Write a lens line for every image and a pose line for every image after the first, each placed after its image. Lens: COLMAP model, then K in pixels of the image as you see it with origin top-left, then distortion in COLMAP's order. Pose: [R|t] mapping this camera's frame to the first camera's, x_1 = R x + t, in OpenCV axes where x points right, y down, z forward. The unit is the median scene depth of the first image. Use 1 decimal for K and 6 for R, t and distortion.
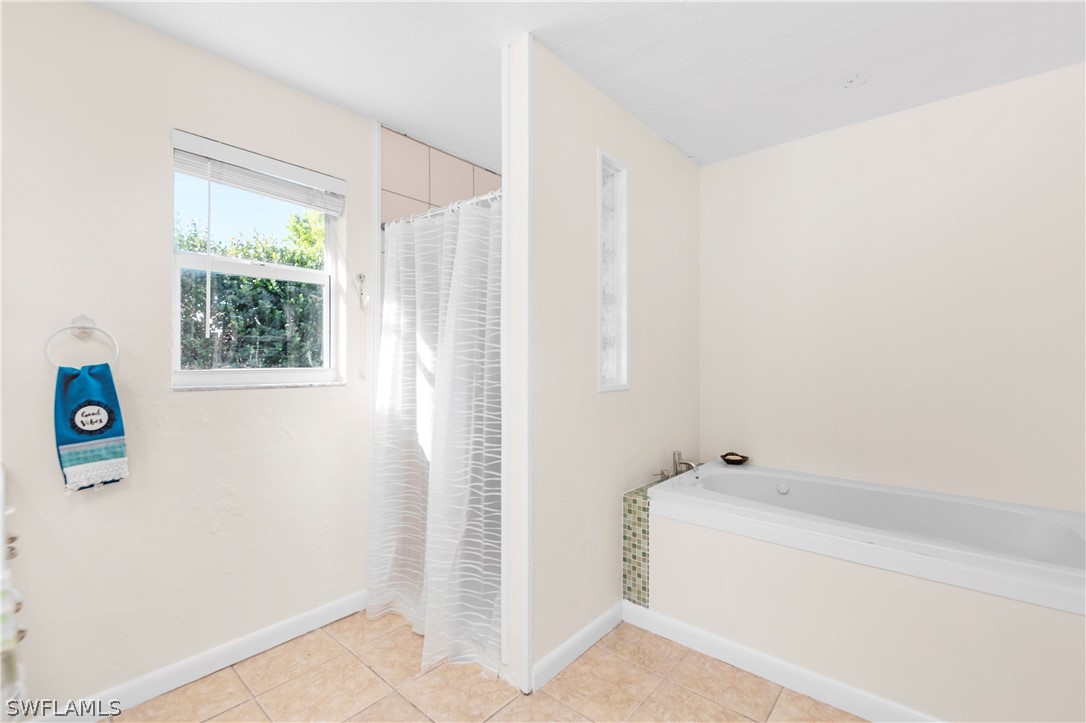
lens RADIAL K [[469.7, 0, 541.9], [0, 469.7, 356.6], [0, 0, 1]] dist [-0.000296, -0.000706]
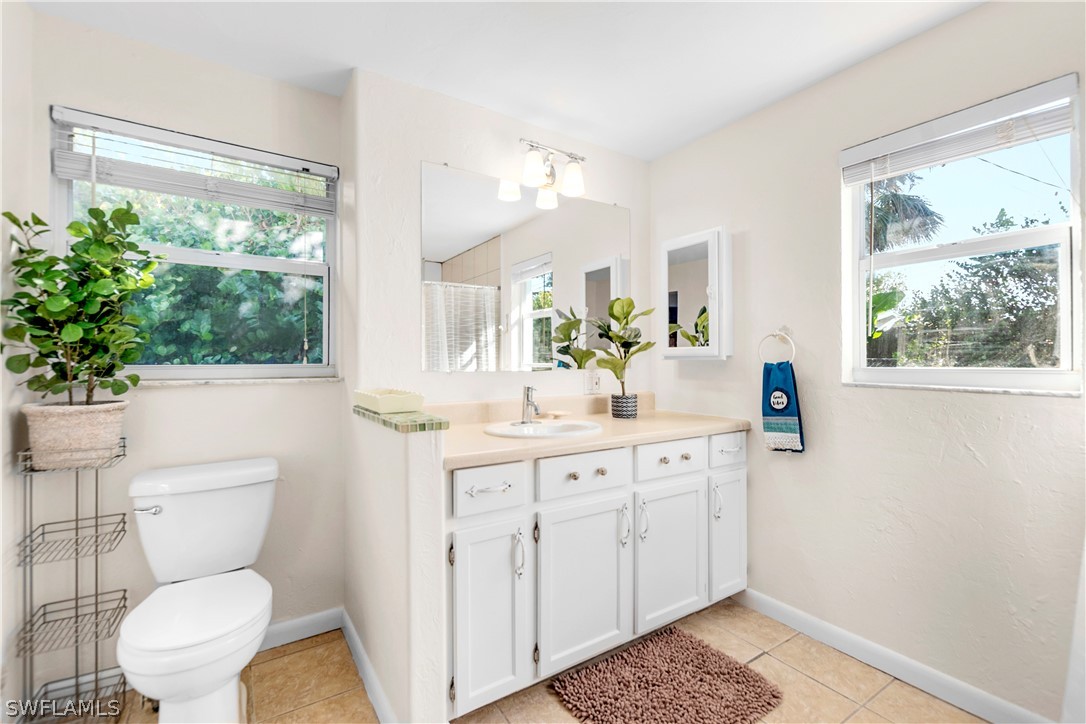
lens RADIAL K [[469.7, 0, 541.9], [0, 469.7, 357.1], [0, 0, 1]] dist [-0.000296, -0.000706]
pose [[-0.274247, -0.003848, -0.961652, 0.547777], [0.010054, 0.999926, -0.006868, 0.006703], [0.961607, -0.011552, -0.274188, 0.697253]]
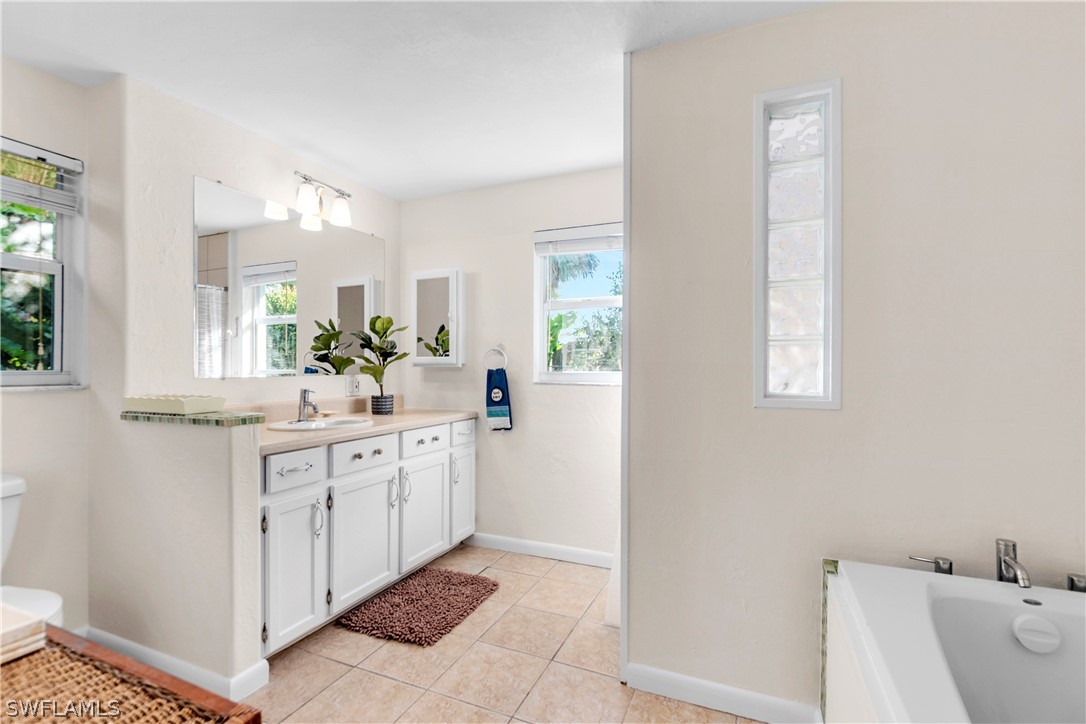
lens RADIAL K [[493.6, 0, 543.6], [0, 493.6, 362.8], [0, 0, 1]] dist [0.002703, 0.000460]
pose [[0.298831, -0.004400, -0.954296, 1.087842], [0.005301, 0.999982, -0.002950, 0.001254], [0.954291, -0.004178, 0.298848, 0.551652]]
